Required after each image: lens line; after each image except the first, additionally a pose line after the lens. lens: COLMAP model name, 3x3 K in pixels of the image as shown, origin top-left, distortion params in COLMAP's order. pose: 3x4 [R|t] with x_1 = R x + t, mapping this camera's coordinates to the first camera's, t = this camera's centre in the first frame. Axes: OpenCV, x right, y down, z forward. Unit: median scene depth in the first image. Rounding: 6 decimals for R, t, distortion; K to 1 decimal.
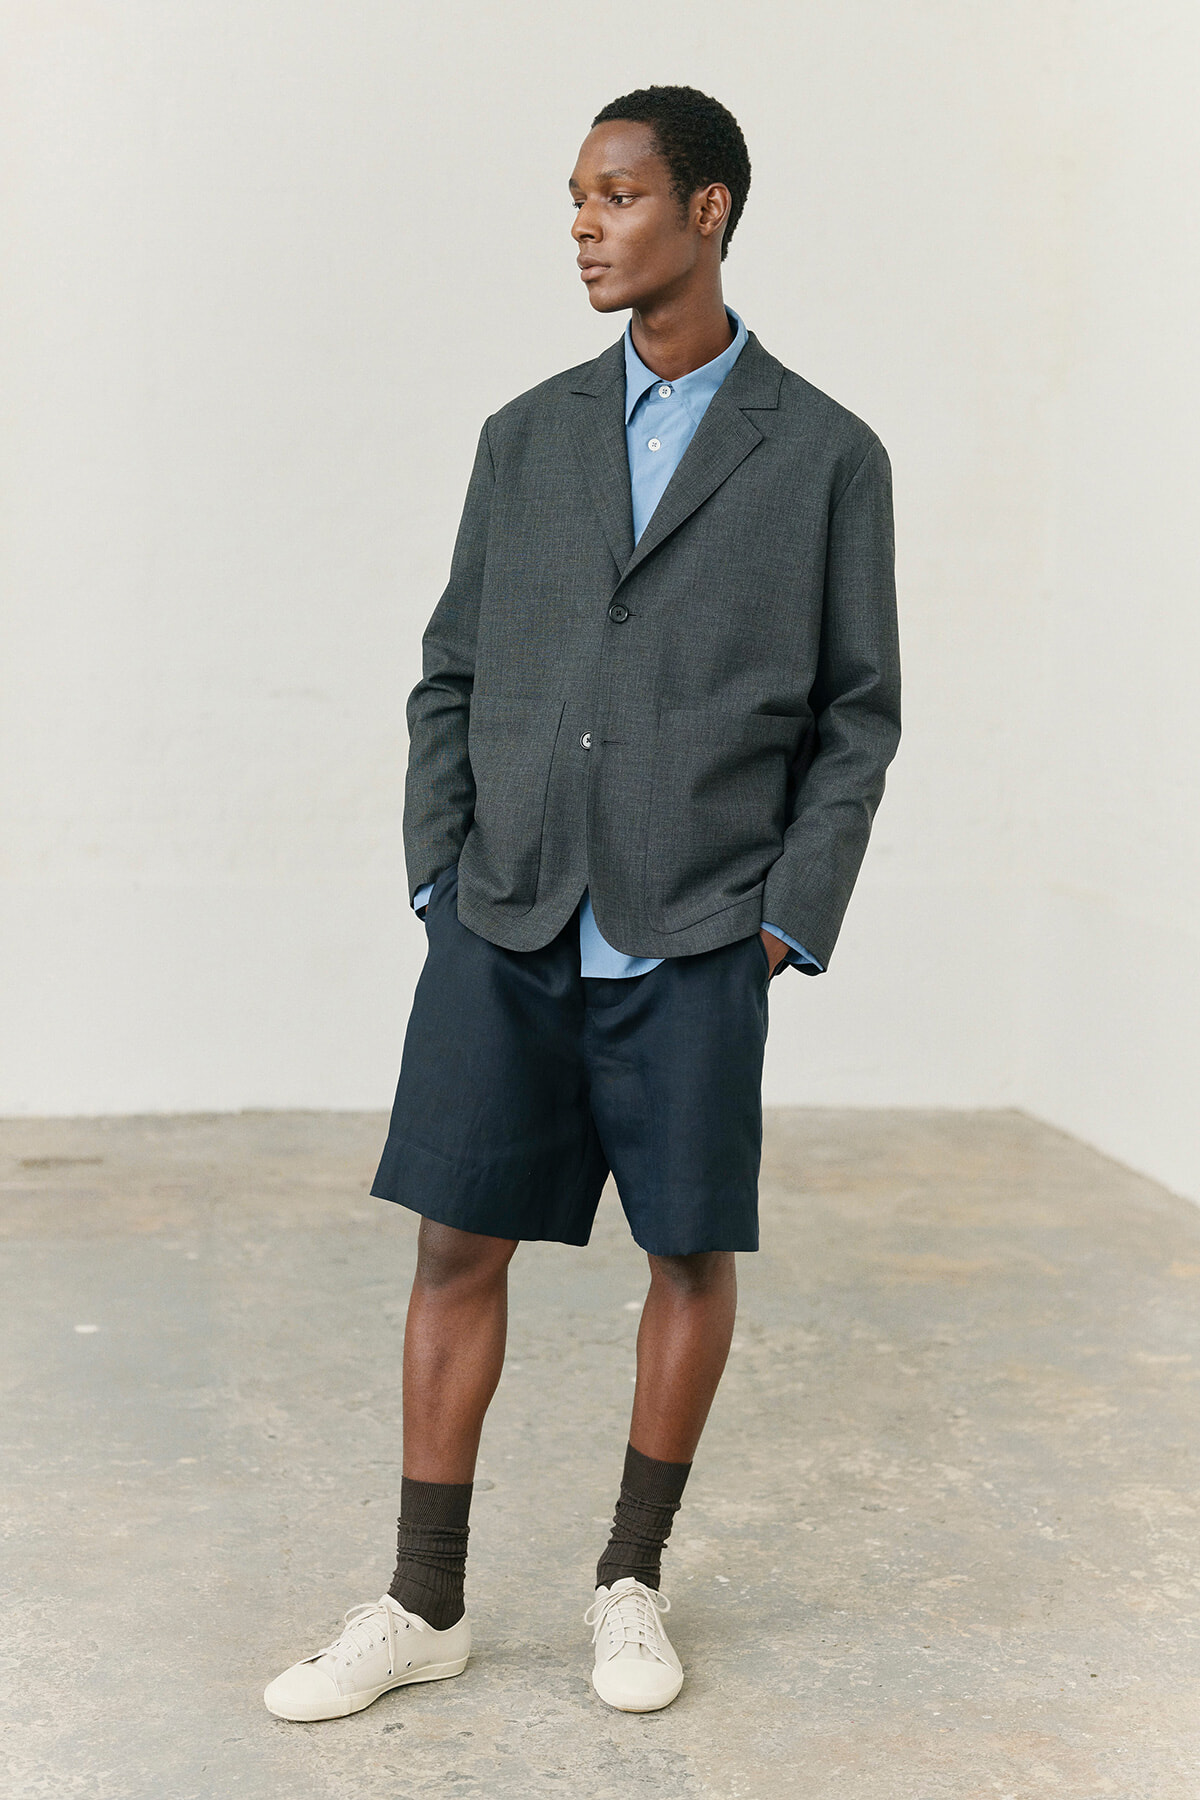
lens RADIAL K [[2856.8, 0, 593.7], [0, 2856.8, 823.8], [0, 0, 1]] dist [0.040708, -0.228343]
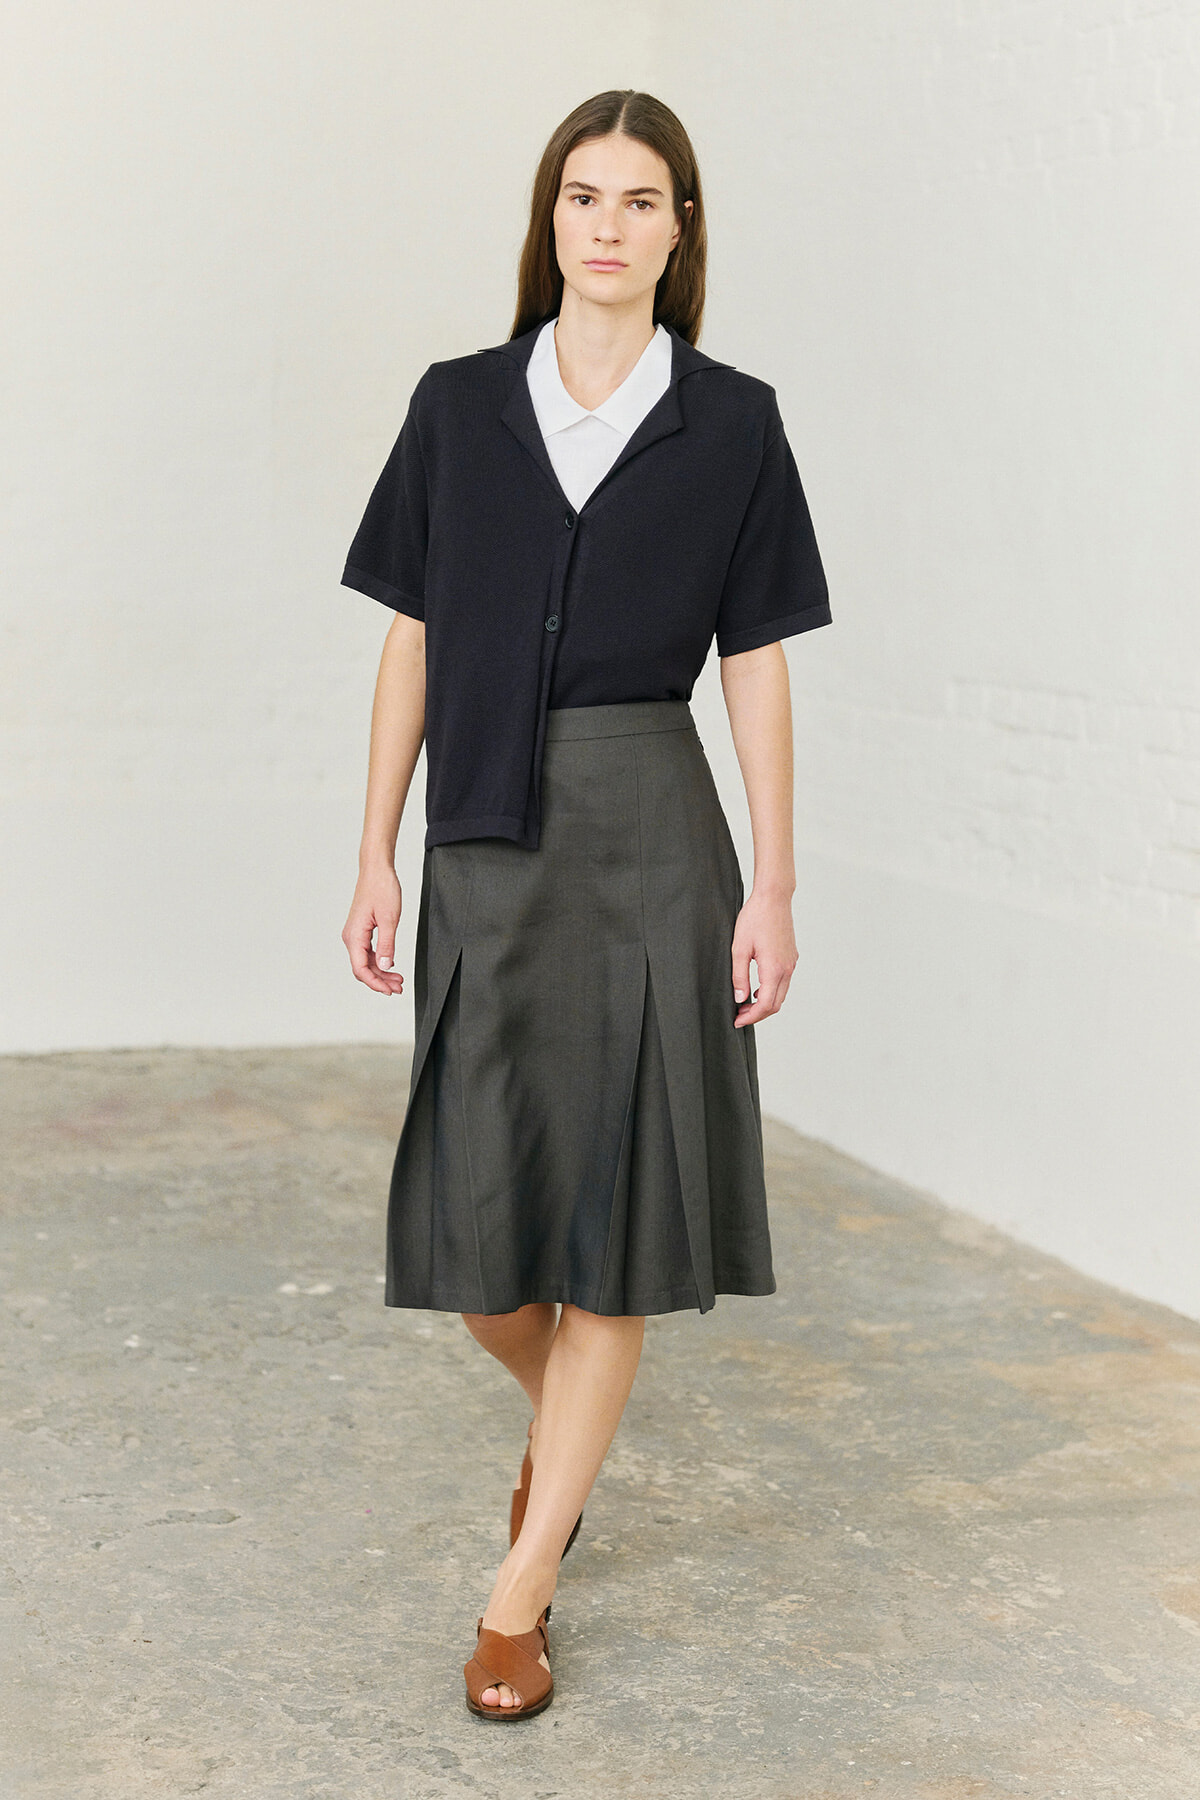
lens RADIAL K [[3099.0, 0, 594.5], [0, 3099.0, 898.4], [0, 0, 1]] dist [0.053922, -0.348345]
pose [[0.972845, -0.007173, 0.231344, -0.142208], [-0.008078, 0.997859, 0.064906, -0.018098], [-0.231315, -0.065012, 0.970704, 0.068264]]
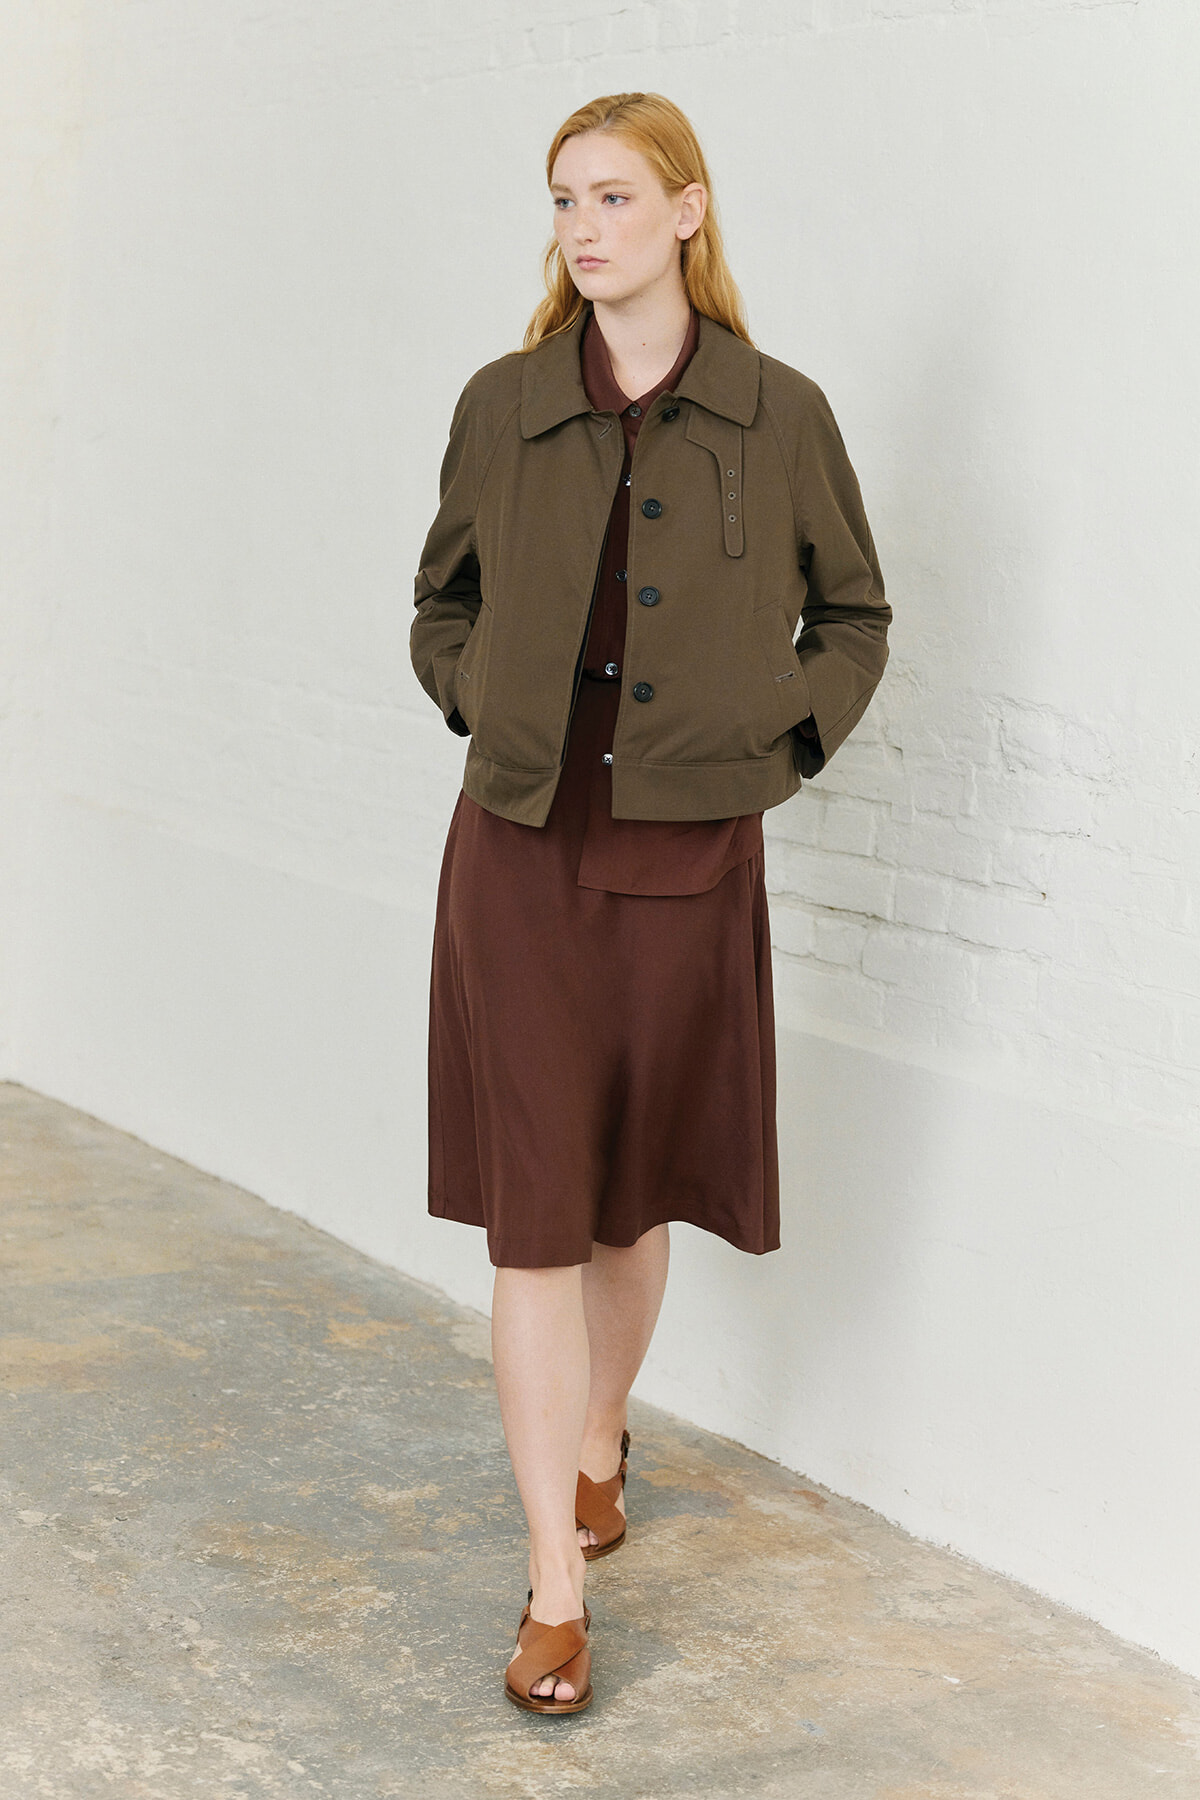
lens RADIAL K [[3135.0, 0, 604.2], [0, 3135.0, 829.7], [0, 0, 1]] dist [0.026041, -0.208775]
pose [[0.907369, -0.011473, 0.420179, -0.110066], [-0.017314, 0.997759, 0.064633, -0.045467], [-0.419978, -0.065920, 0.905137, 0.292093]]
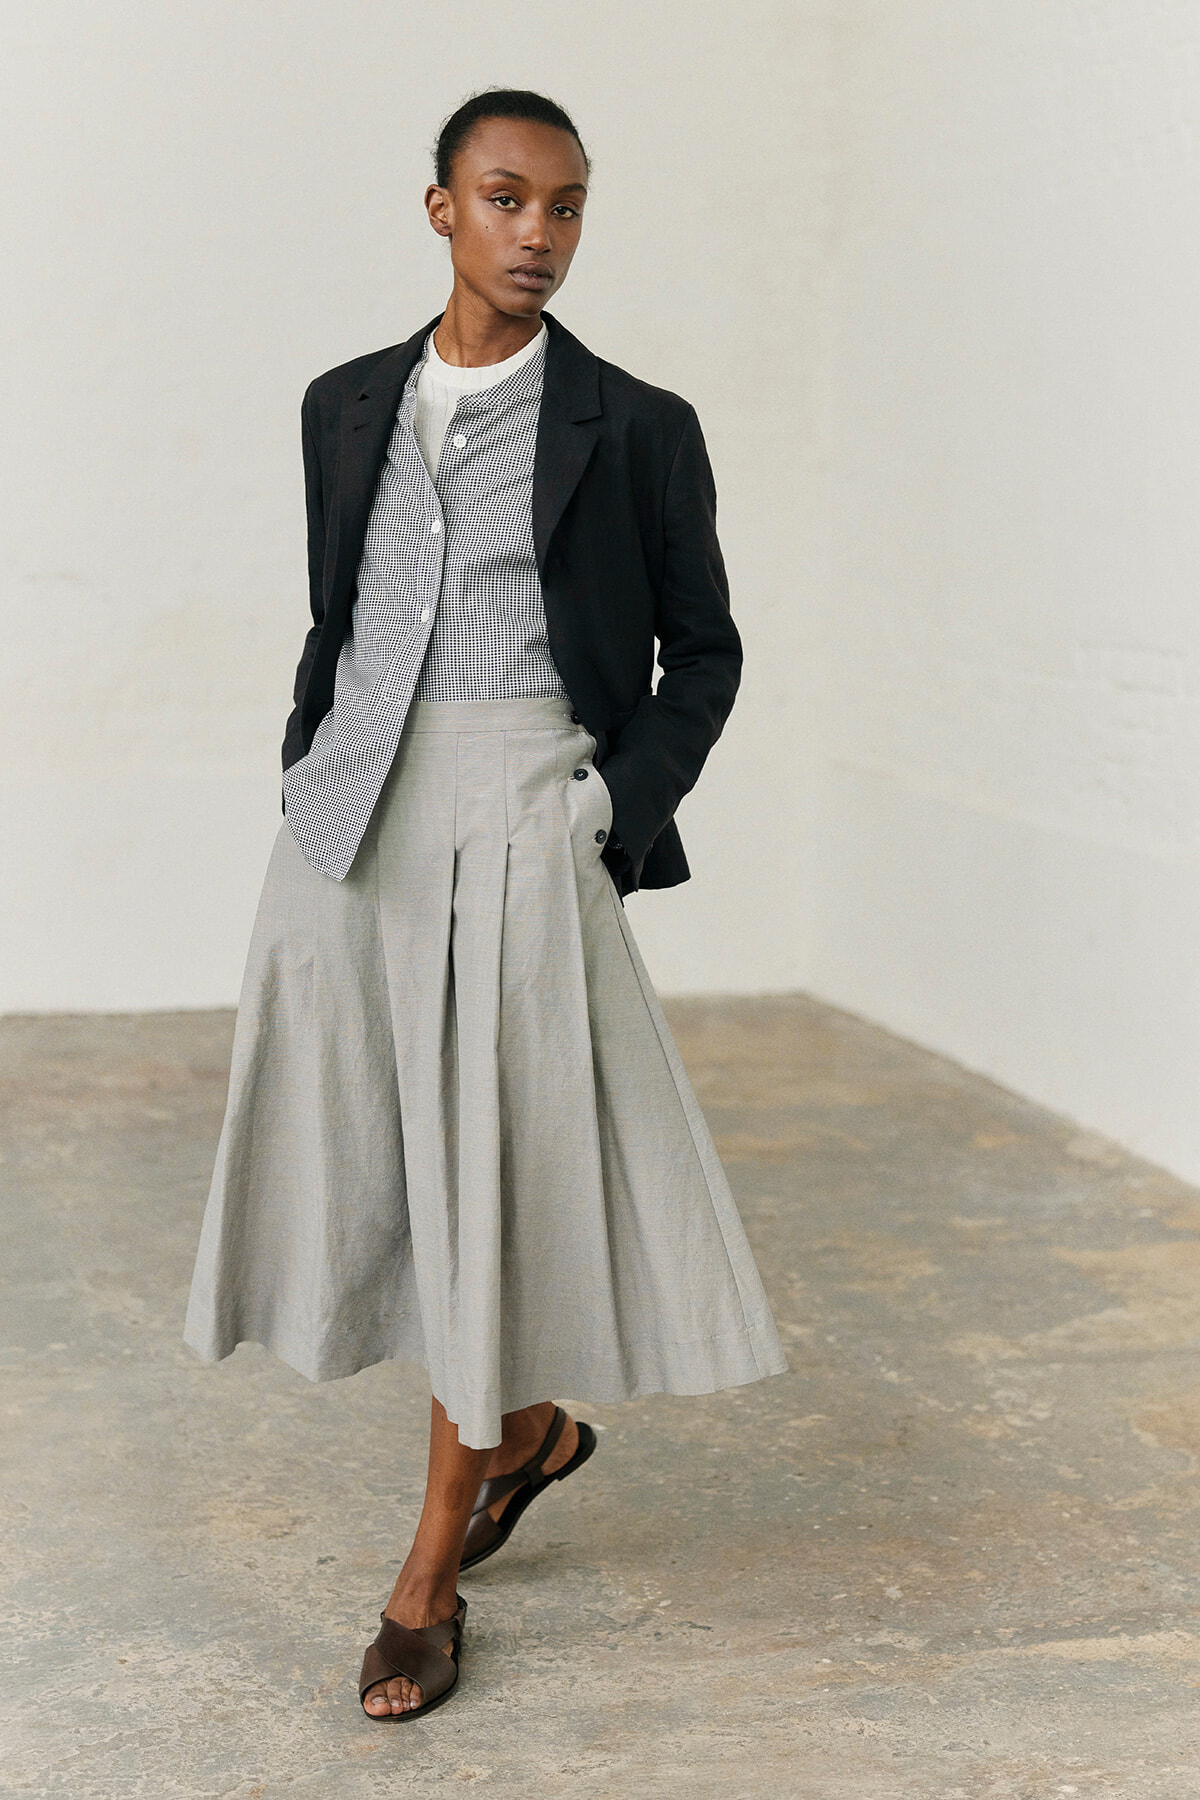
lens RADIAL K [[3281.9, 0, 623.1], [0, 3281.9, 696.8], [0, 0, 1]] dist [0.036230, -0.177698]
pose [[0.992936, -0.015880, 0.117584, -0.075758], [0.015639, 0.999873, 0.002972, -0.009929], [-0.117616, -0.001112, 0.993058, -0.190156]]
